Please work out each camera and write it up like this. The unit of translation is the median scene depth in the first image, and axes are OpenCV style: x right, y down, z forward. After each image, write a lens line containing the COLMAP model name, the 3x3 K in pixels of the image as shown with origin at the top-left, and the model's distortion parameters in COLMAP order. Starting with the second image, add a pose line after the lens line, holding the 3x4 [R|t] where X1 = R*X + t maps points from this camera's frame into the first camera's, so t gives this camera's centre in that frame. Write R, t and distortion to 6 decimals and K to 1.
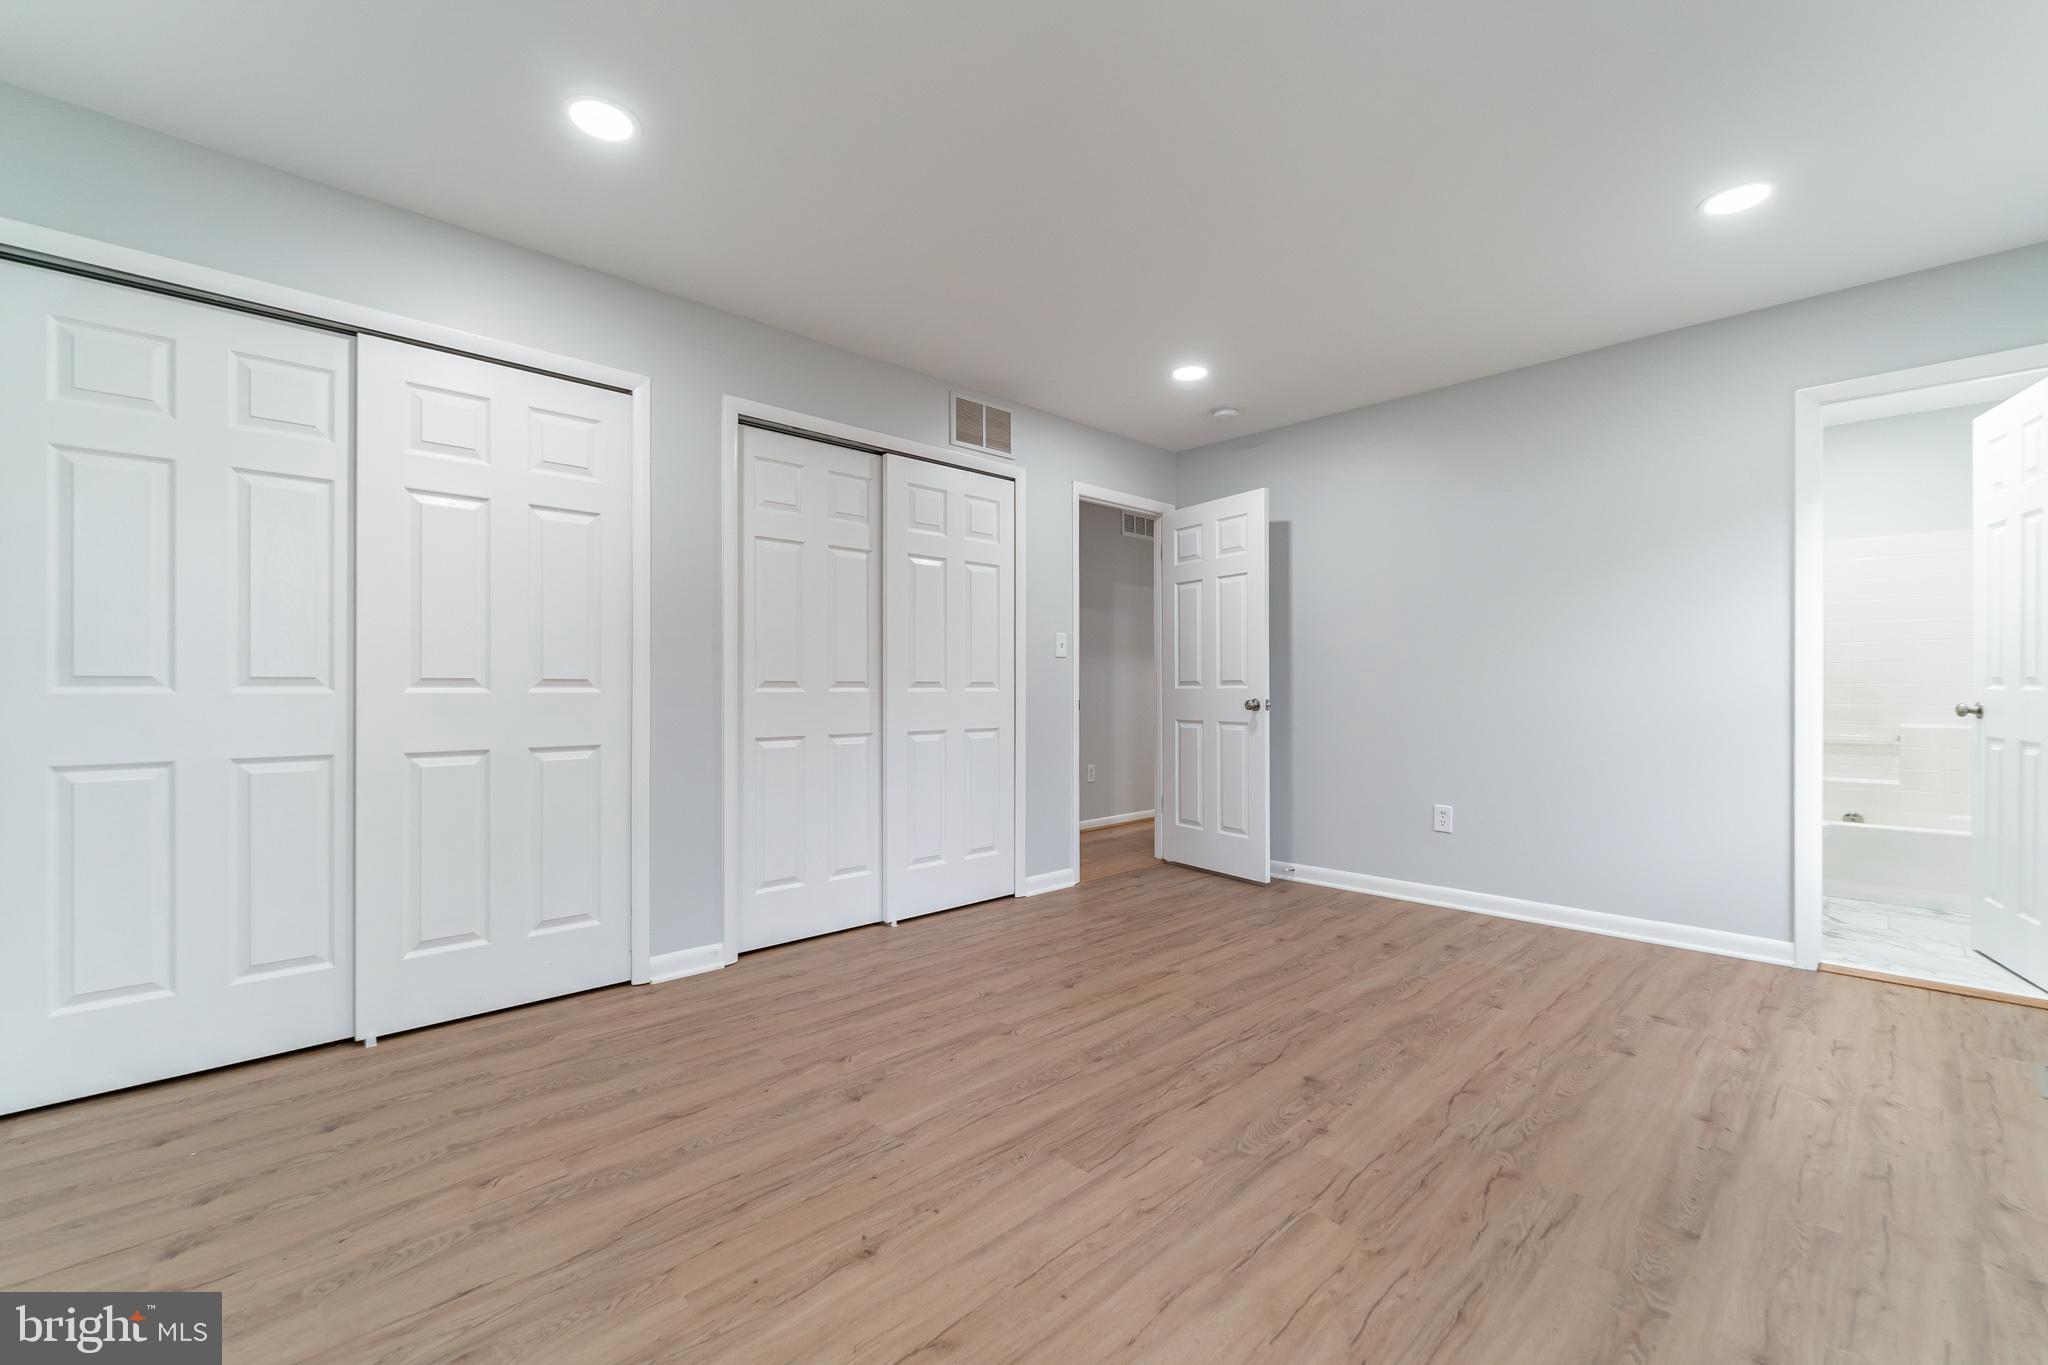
lens RADIAL K [[840.5, 0, 1025.4], [0, 840.5, 687.2], [0, 0, 1]] dist [0.002134, 0.000626]
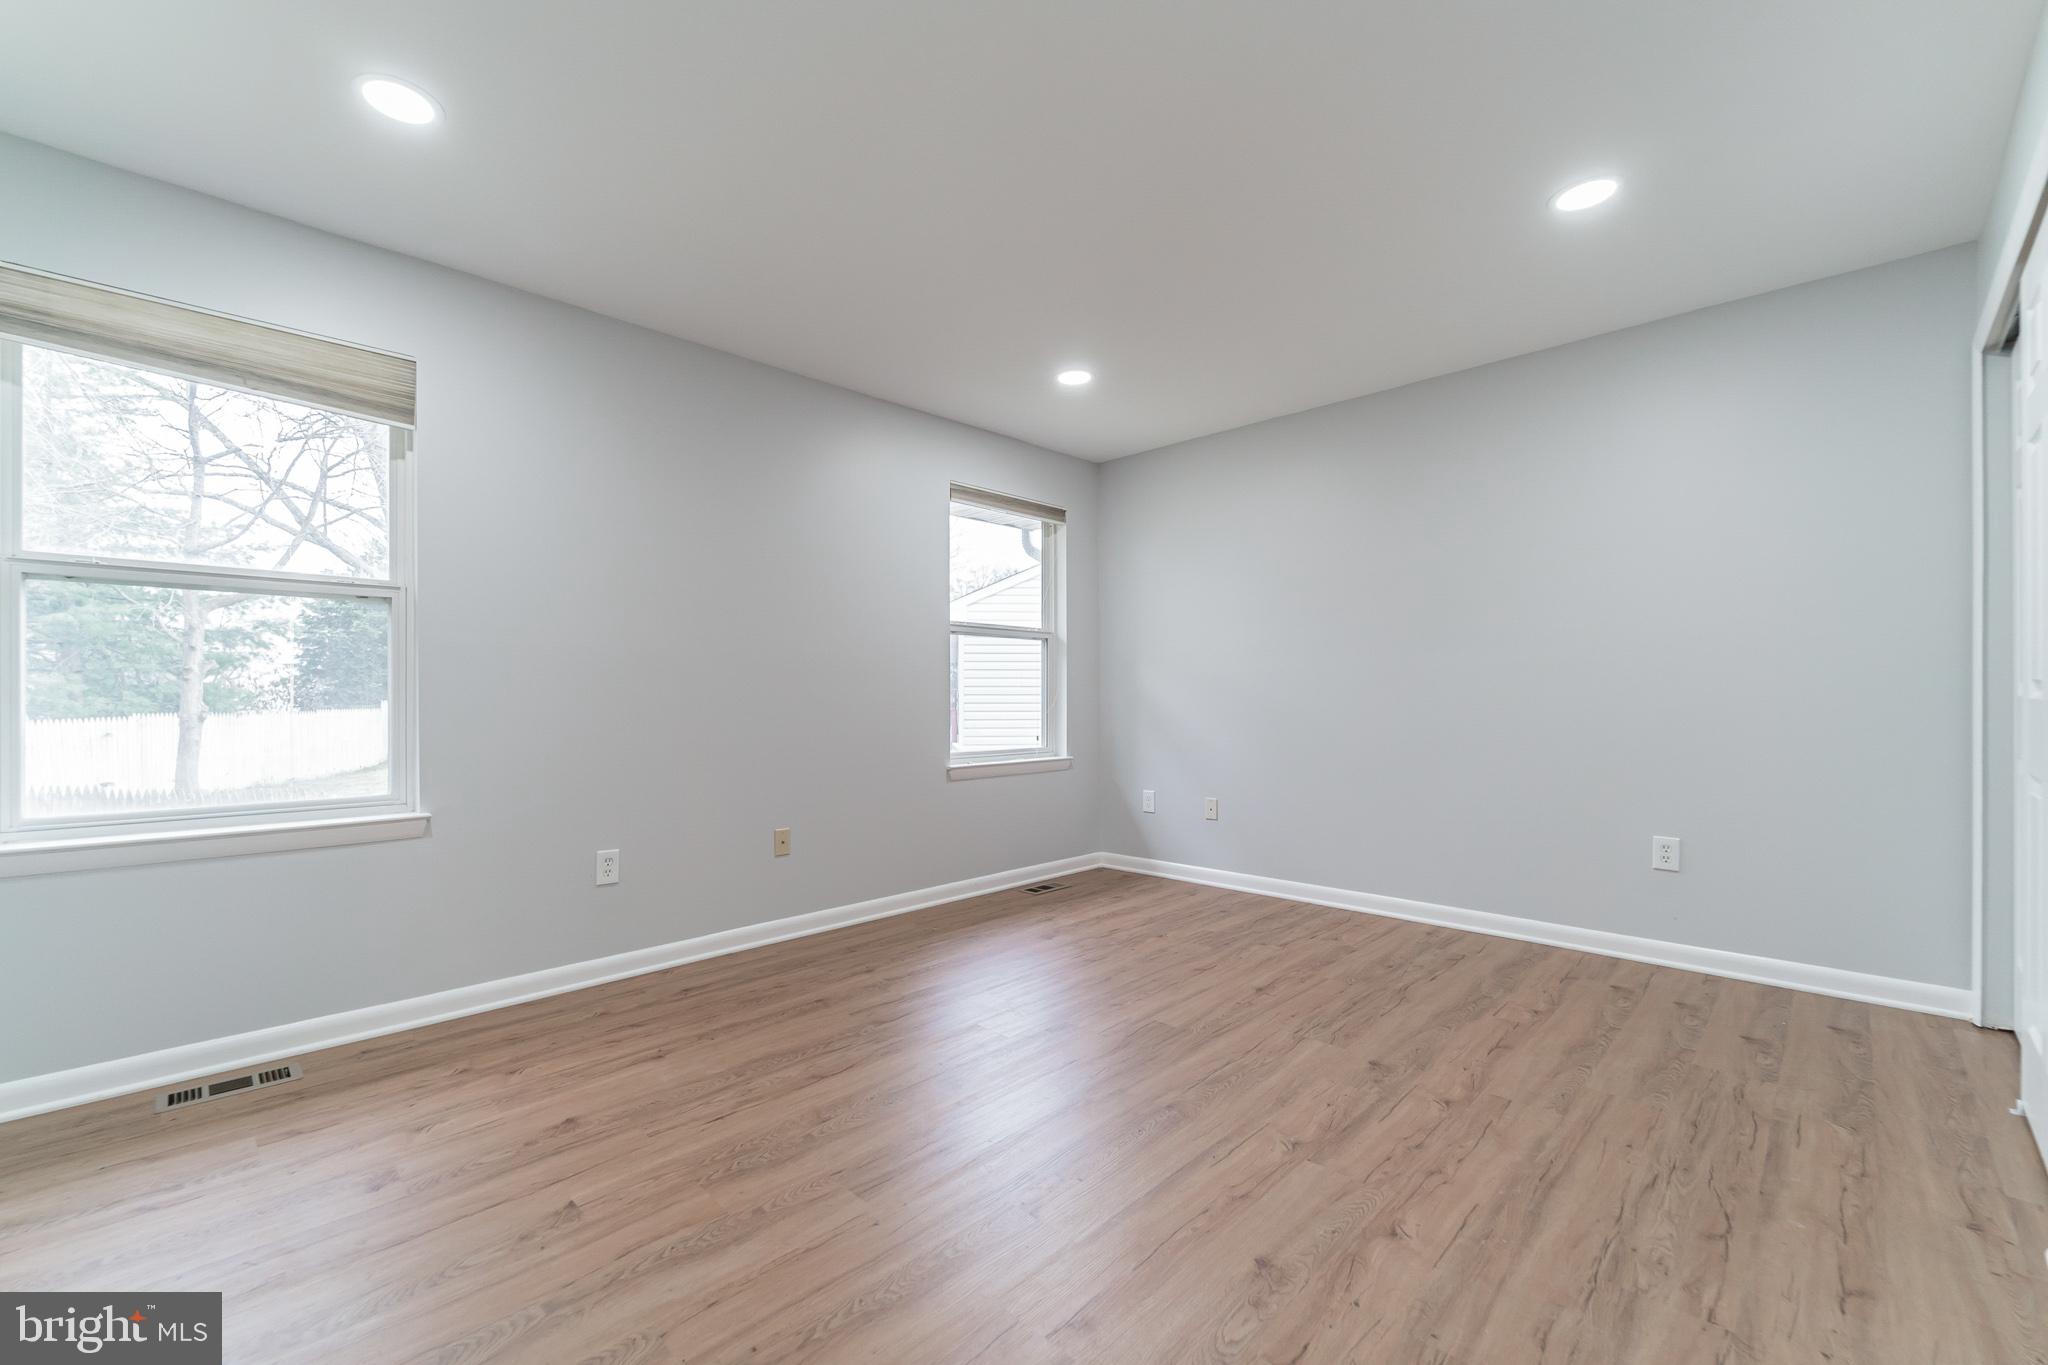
lens RADIAL K [[840.5, 0, 1023.0], [0, 840.5, 689.3], [0, 0, 1]] dist [0.002134, 0.000626]
pose [[-0.999404, 0.004260, -0.034252, 0.283313], [0.004485, 0.999969, -0.006505, -0.006163], [0.034223, -0.006655, -0.999392, 1.965597]]
